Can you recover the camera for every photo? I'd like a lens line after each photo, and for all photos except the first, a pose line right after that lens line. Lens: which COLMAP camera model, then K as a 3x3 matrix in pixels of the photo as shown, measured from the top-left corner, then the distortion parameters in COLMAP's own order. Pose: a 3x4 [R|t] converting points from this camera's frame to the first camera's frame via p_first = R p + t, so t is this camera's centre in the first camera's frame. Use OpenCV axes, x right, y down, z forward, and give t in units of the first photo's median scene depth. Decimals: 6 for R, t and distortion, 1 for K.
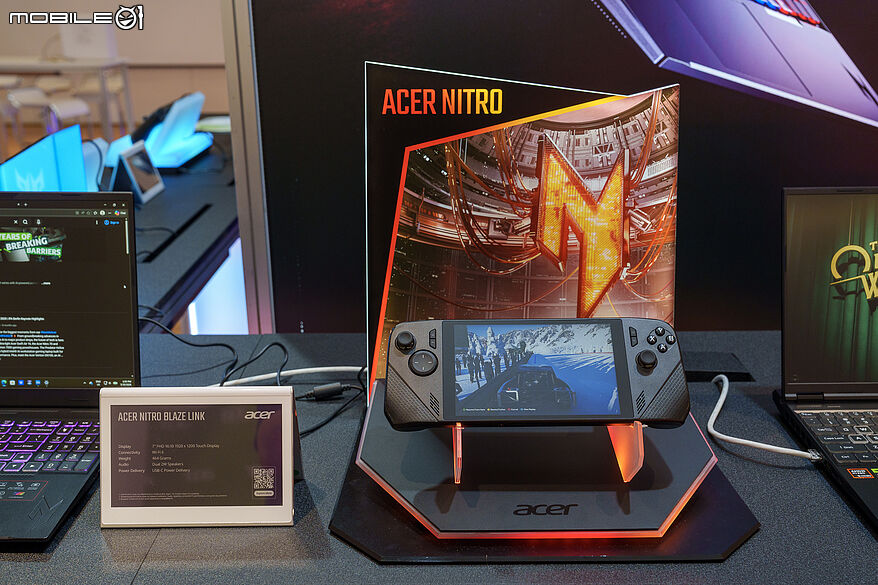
lens RADIAL K [[916.1, 0, 440.9], [0, 916.1, 298.0], [0, 0, 1]] dist [0.076845, 0.000000]
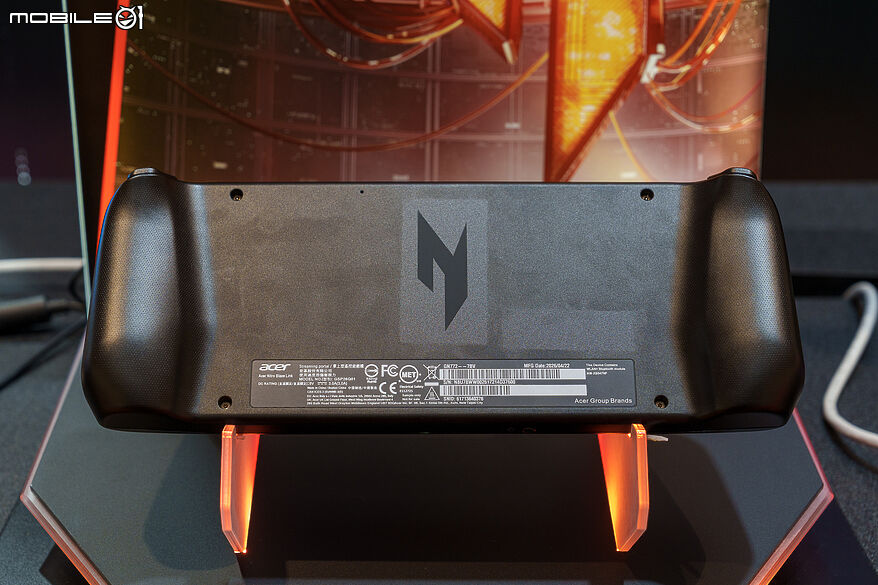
lens RADIAL K [[1588.0, 0, 441.3], [0, 1588.0, 289.9], [0, 0, 1]] dist [0.014027, 0.000000]
pose [[0.999932, 0.006492, 0.009677, 0.092382], [-0.007742, 0.990779, 0.135266, -0.023880], [-0.008710, -0.135332, 0.990762, 0.230800]]
